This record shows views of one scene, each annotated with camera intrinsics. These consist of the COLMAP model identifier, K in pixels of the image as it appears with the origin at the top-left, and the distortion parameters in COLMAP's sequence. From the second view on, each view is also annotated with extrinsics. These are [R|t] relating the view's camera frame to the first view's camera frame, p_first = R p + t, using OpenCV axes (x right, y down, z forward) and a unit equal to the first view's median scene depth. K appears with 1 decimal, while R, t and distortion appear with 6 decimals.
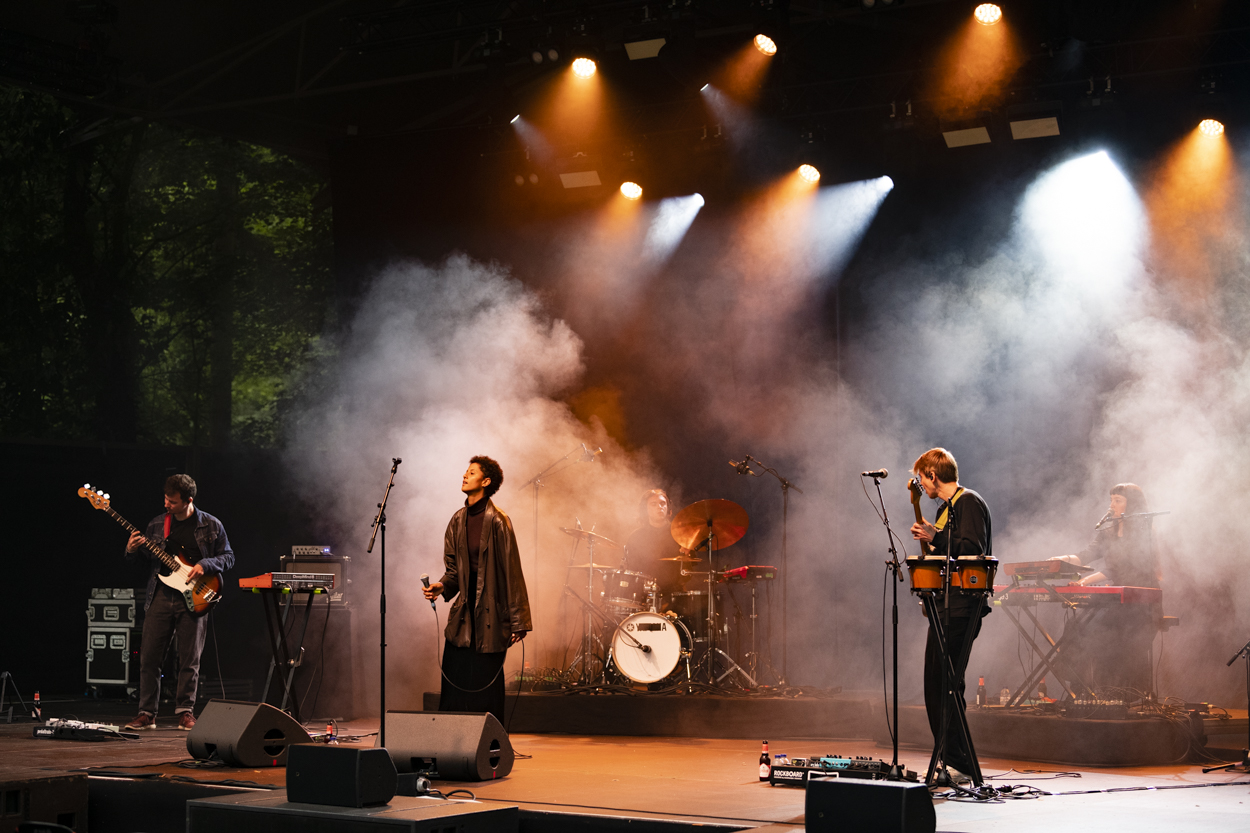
lens RADIAL K [[2600.8, 0, 625.0], [0, 2600.8, 416.5], [0, 0, 1]] dist [-0.019557, -0.262212]
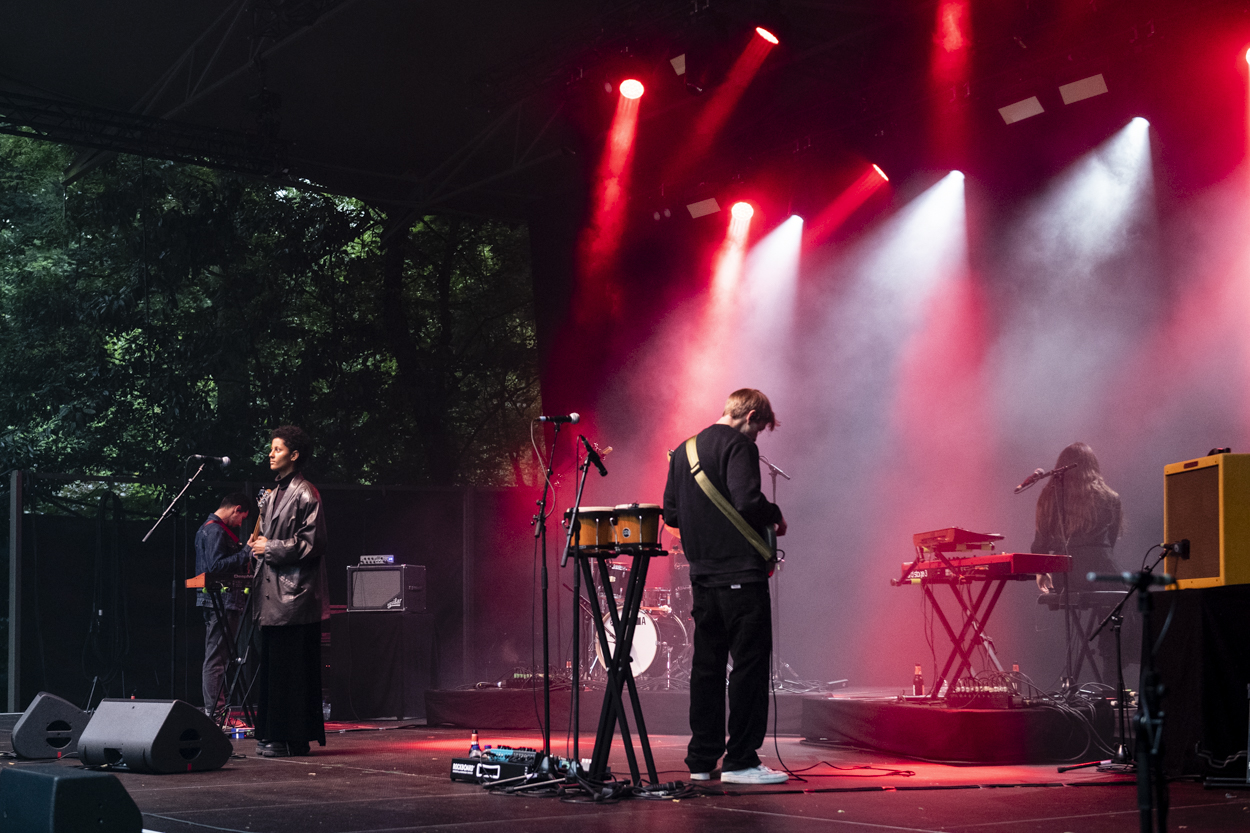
lens RADIAL K [[1933.5, 0, 510.0], [0, 1933.5, 435.0], [0, 0, 1]] dist [0.017294, 0.027009]
pose [[0.927513, -0.058255, -0.369224, 0.240592], [0.043539, 0.997894, -0.048072, 0.043627], [0.371247, 0.028512, 0.928096, 0.300936]]
